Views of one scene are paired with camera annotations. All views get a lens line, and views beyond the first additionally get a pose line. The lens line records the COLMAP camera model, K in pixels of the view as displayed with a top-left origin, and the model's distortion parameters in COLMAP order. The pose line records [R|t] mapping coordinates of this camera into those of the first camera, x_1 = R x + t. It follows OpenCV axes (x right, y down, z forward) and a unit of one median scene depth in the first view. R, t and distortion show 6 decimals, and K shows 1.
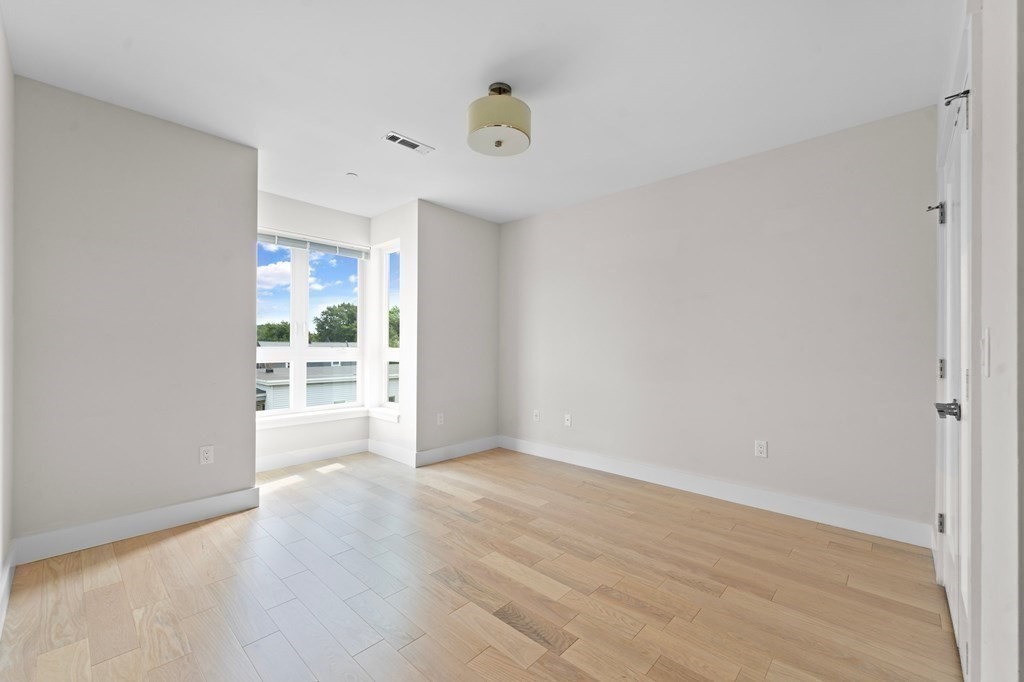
lens RADIAL K [[418.3, 0, 512.4], [0, 418.3, 343.4], [0, 0, 1]] dist [-0.000894, -0.000053]
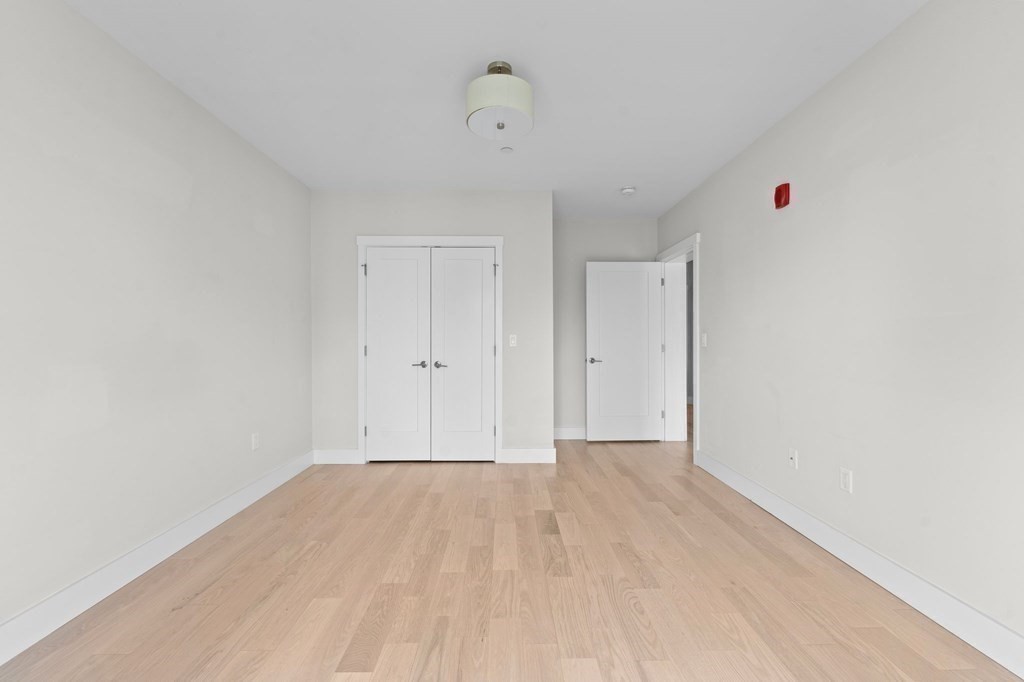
lens RADIAL K [[418.3, 0, 512.1], [0, 418.3, 340.9], [0, 0, 1]] dist [-0.000894, -0.000053]
pose [[-0.695371, -0.003942, 0.718640, -0.705417], [-0.007031, 0.999974, -0.001318, 0.007323], [-0.718616, -0.005969, -0.695381, 1.578734]]
